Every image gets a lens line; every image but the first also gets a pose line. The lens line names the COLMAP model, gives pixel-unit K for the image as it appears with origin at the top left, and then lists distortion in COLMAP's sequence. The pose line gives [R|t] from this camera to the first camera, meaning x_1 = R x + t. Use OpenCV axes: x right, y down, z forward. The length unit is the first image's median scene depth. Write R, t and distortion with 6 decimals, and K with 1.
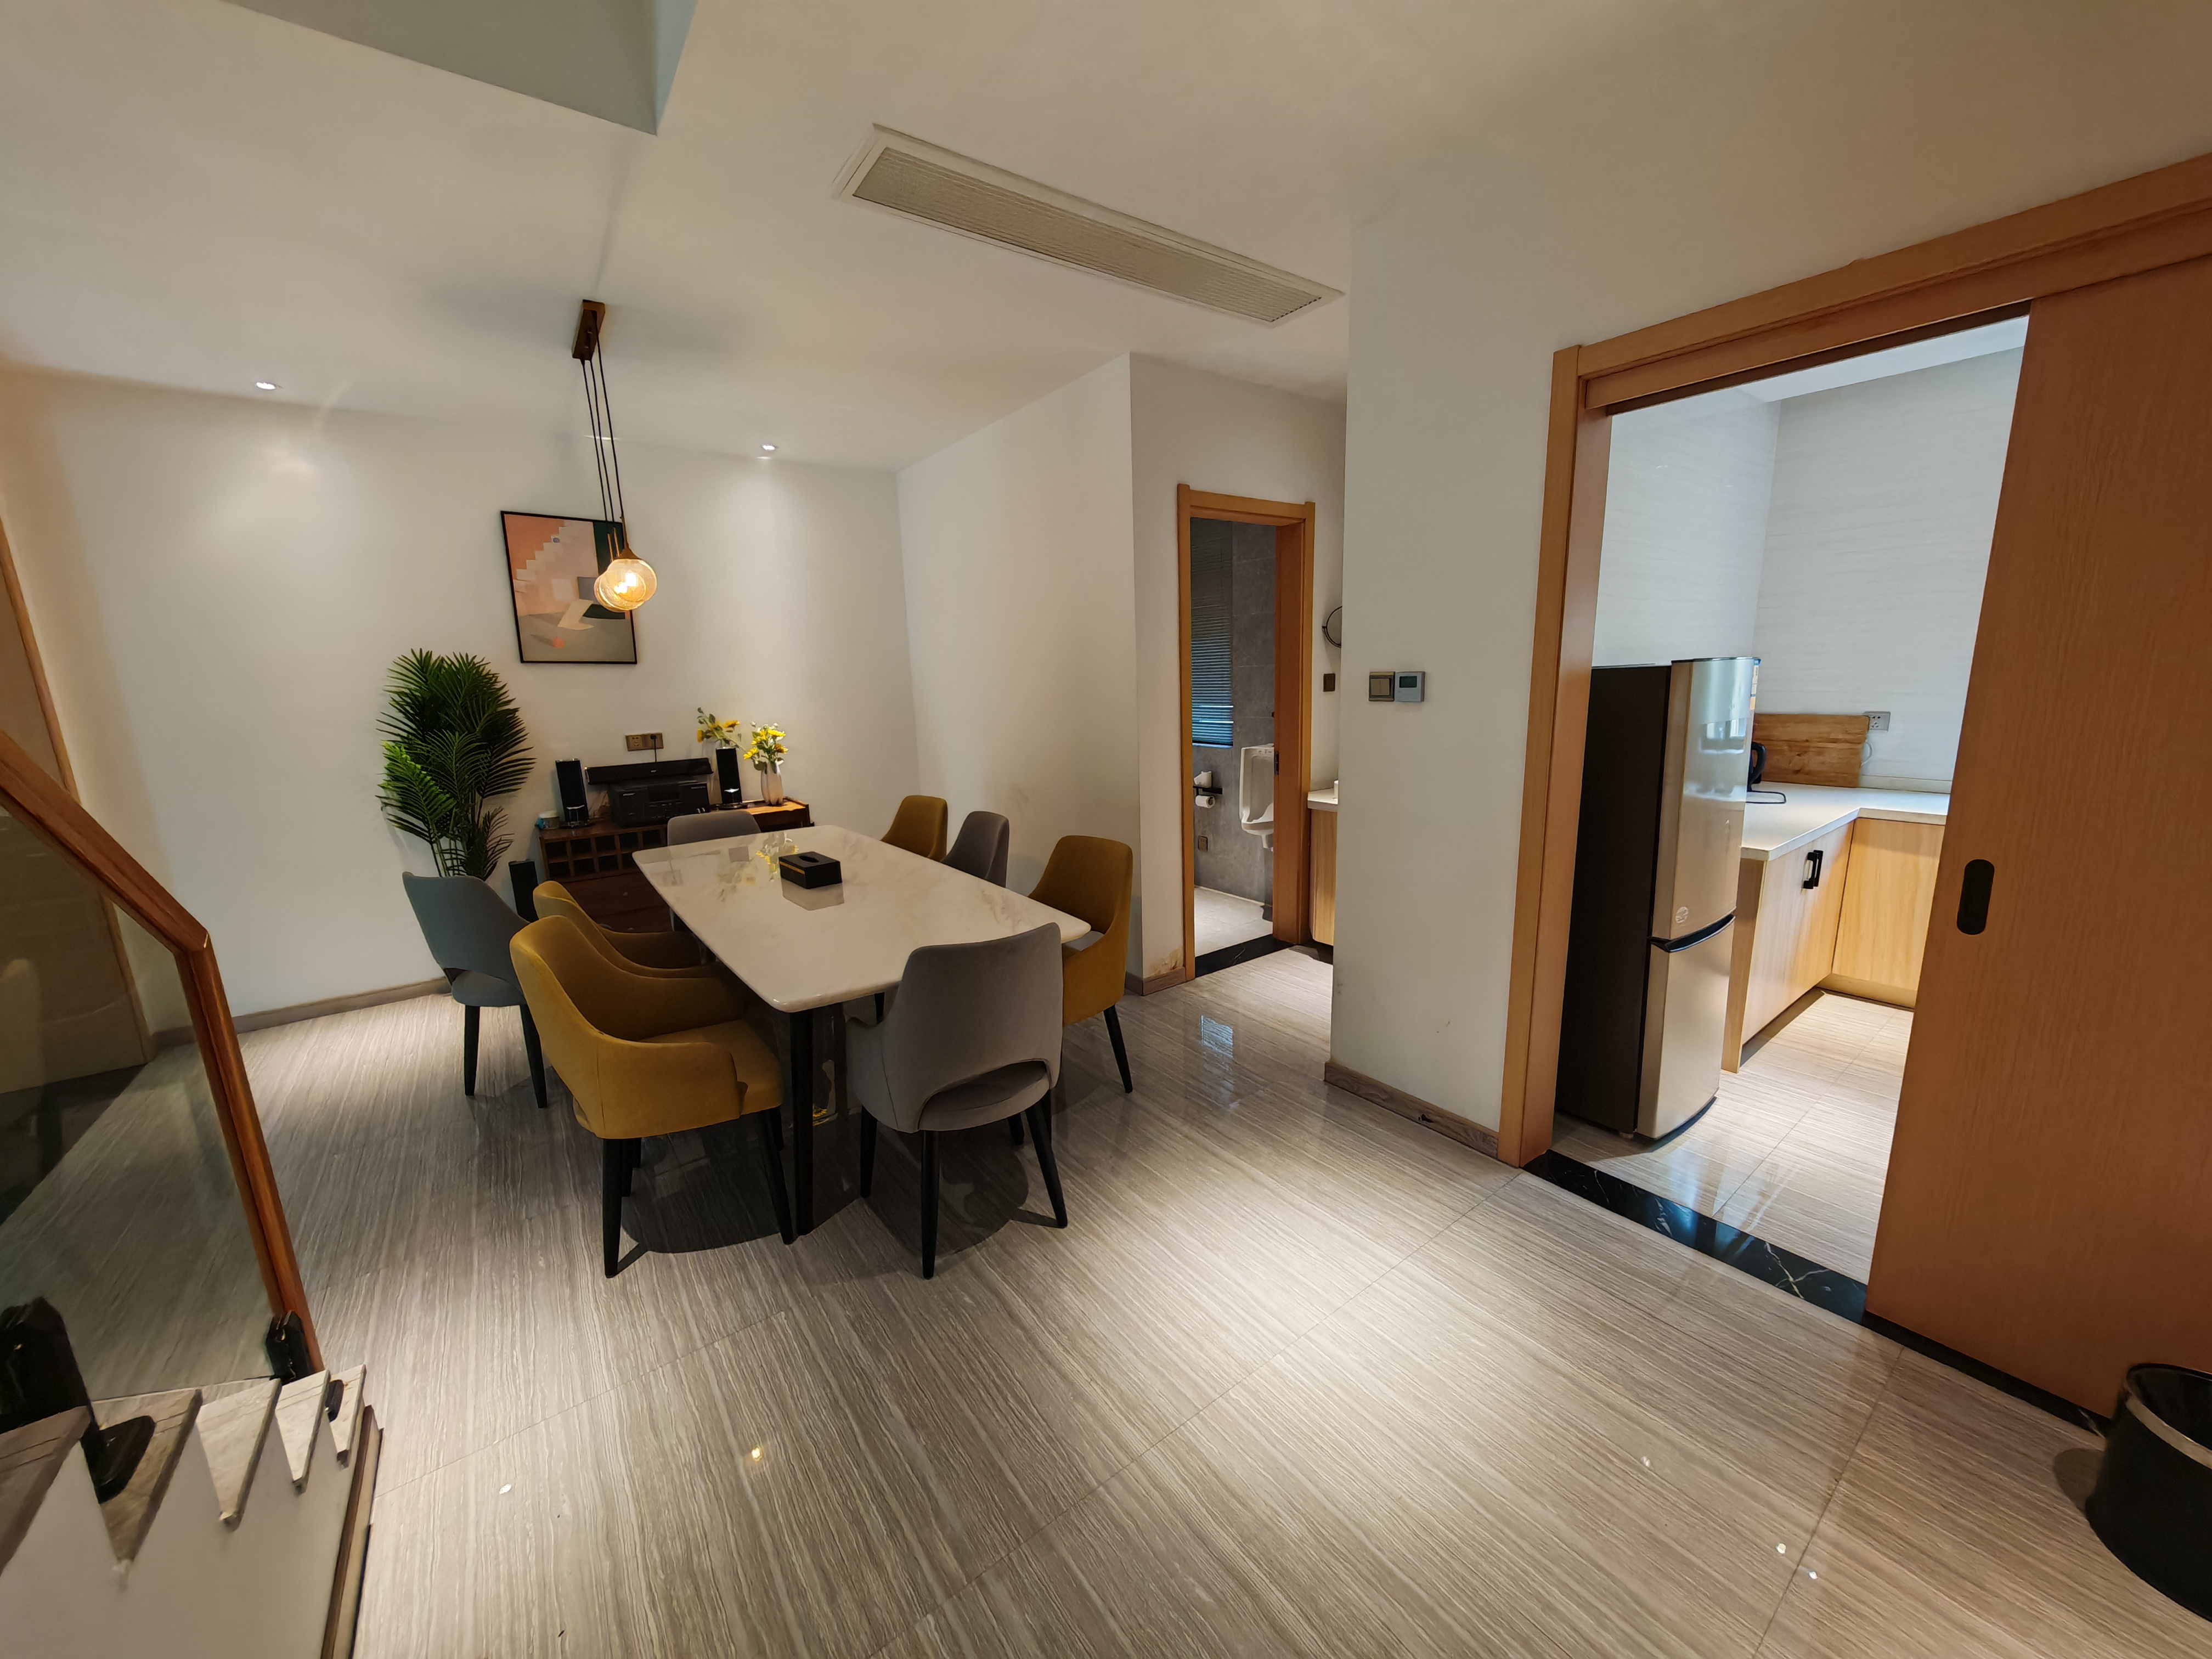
lens RADIAL K [[823.0, 0, 1117.8], [0, 823.0, 827.1], [0, 0, 1]] dist [-0.002797, -0.000120]
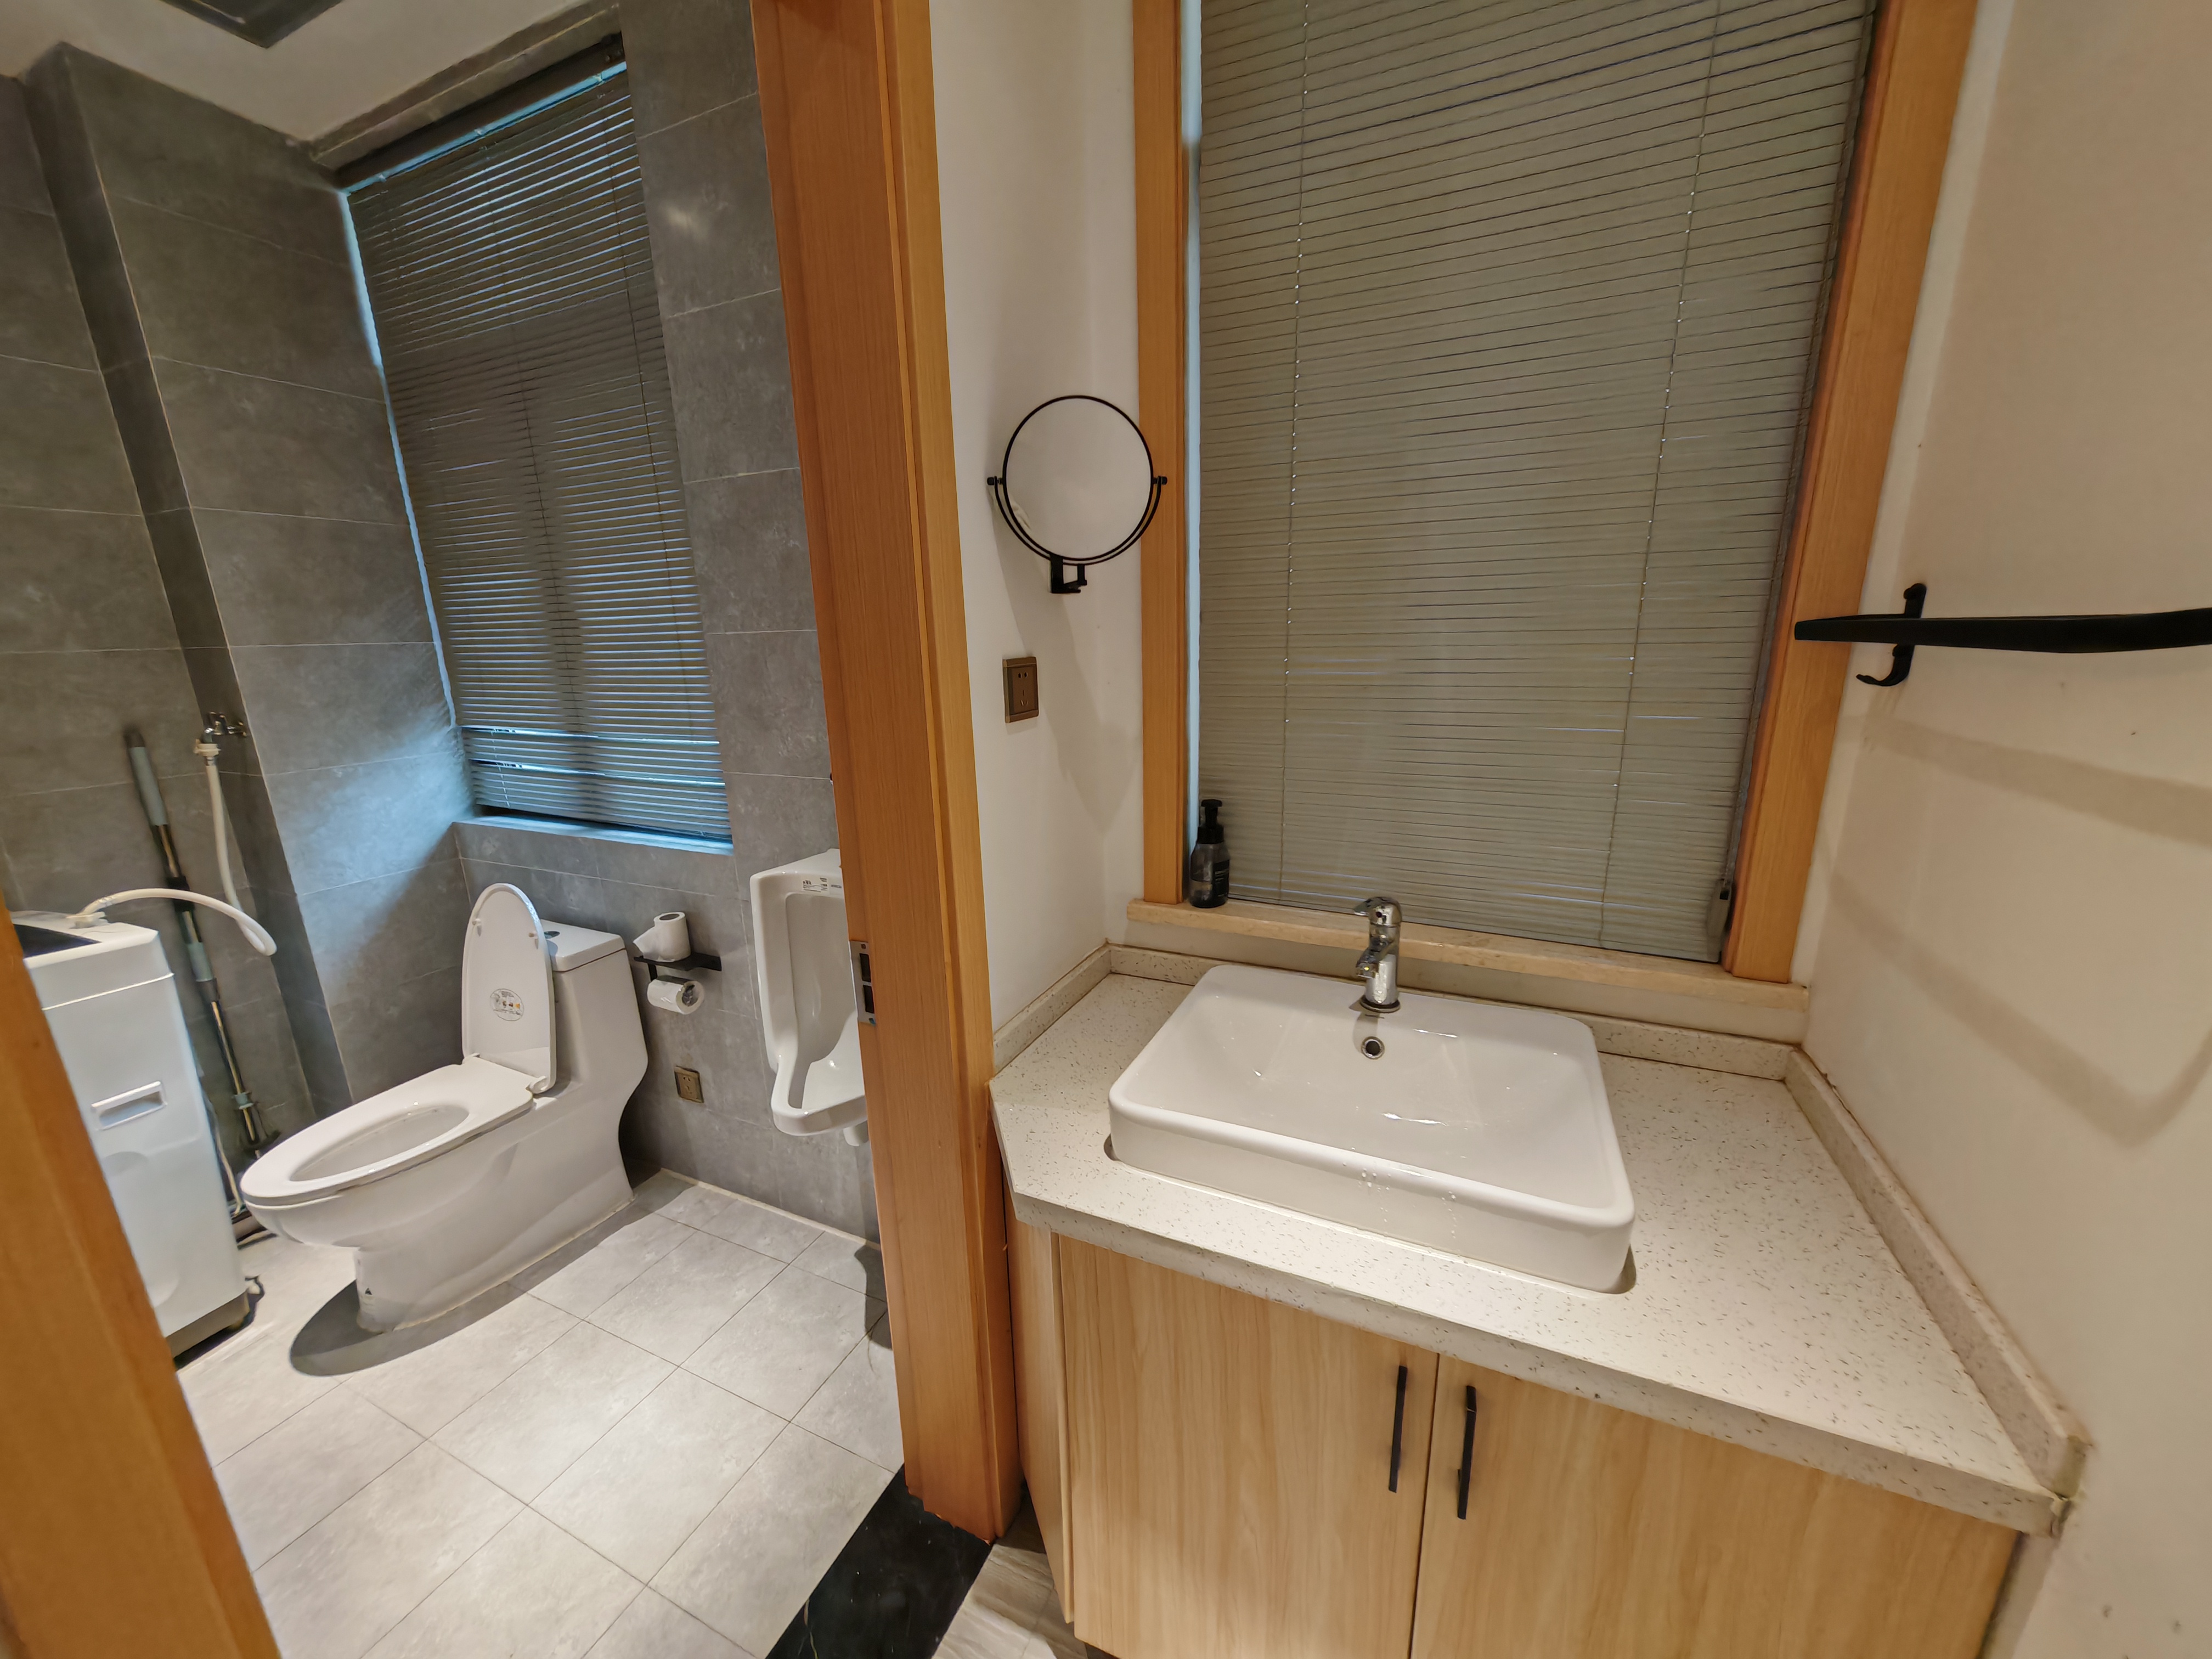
lens RADIAL K [[823.0, 0, 1111.9], [0, 823.0, 851.4], [0, 0, 1]] dist [-0.002797, -0.000120]
pose [[0.879402, -0.110379, 0.463107, 0.454298], [0.082696, 0.993380, 0.079733, -0.434997], [-0.468843, -0.031820, 0.882708, 2.273738]]
